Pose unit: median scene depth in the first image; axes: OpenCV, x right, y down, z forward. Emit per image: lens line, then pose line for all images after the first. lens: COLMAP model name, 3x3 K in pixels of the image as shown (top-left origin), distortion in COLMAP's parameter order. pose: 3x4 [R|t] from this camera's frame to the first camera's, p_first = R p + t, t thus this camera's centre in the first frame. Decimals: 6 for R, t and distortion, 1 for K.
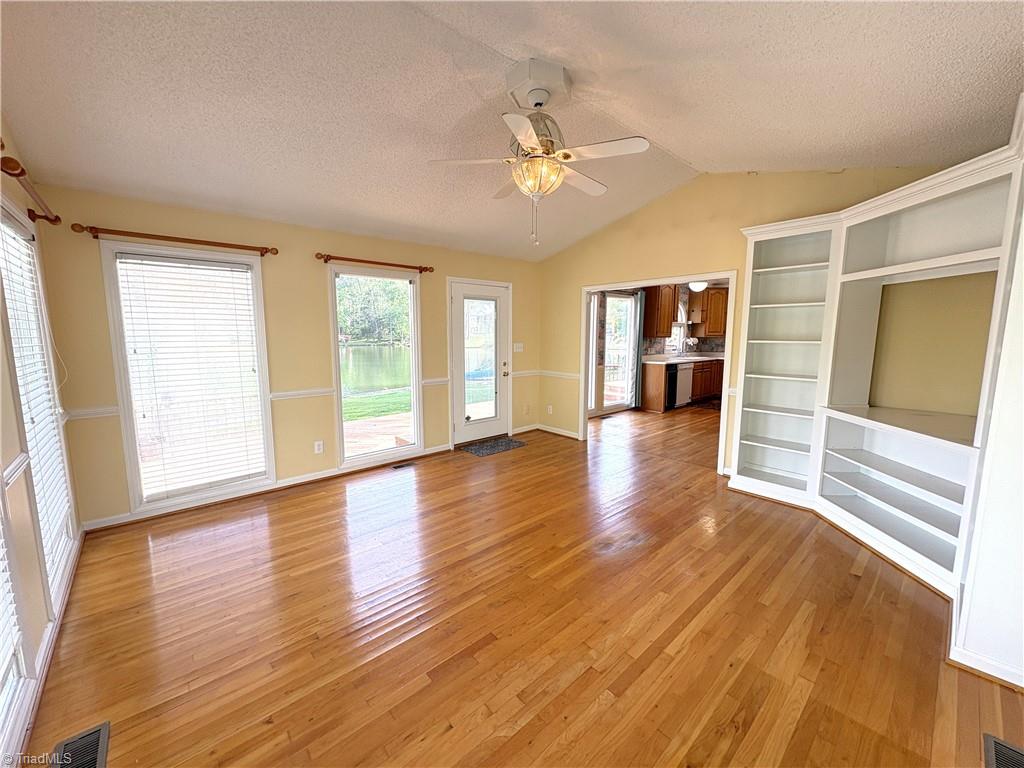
lens RADIAL K [[406.1, 0, 512.0], [0, 406.1, 384.0], [0, 0, 1]] dist [0.000128, -0.000218]
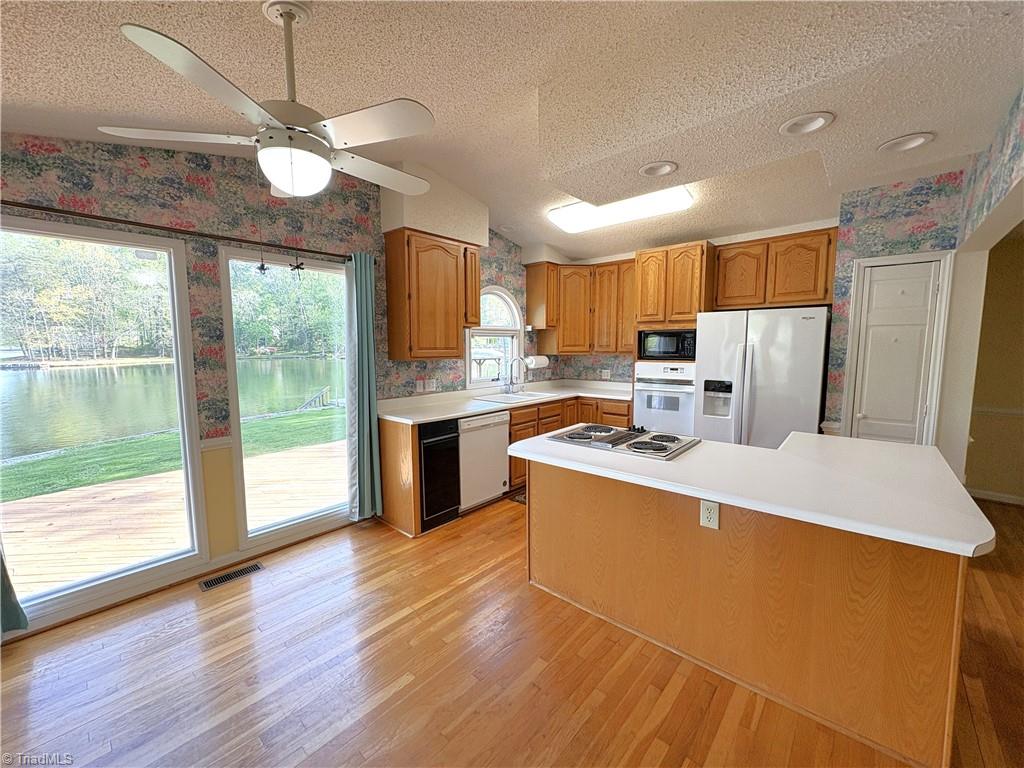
lens RADIAL K [[406.1, 0, 512.0], [0, 406.1, 384.0], [0, 0, 1]] dist [0.000128, -0.000218]
pose [[0.993491, -0.014262, 0.113018, 0.375367], [0.017204, 0.999537, -0.025096, -0.067594], [-0.112608, 0.026877, 0.993276, 0.495308]]
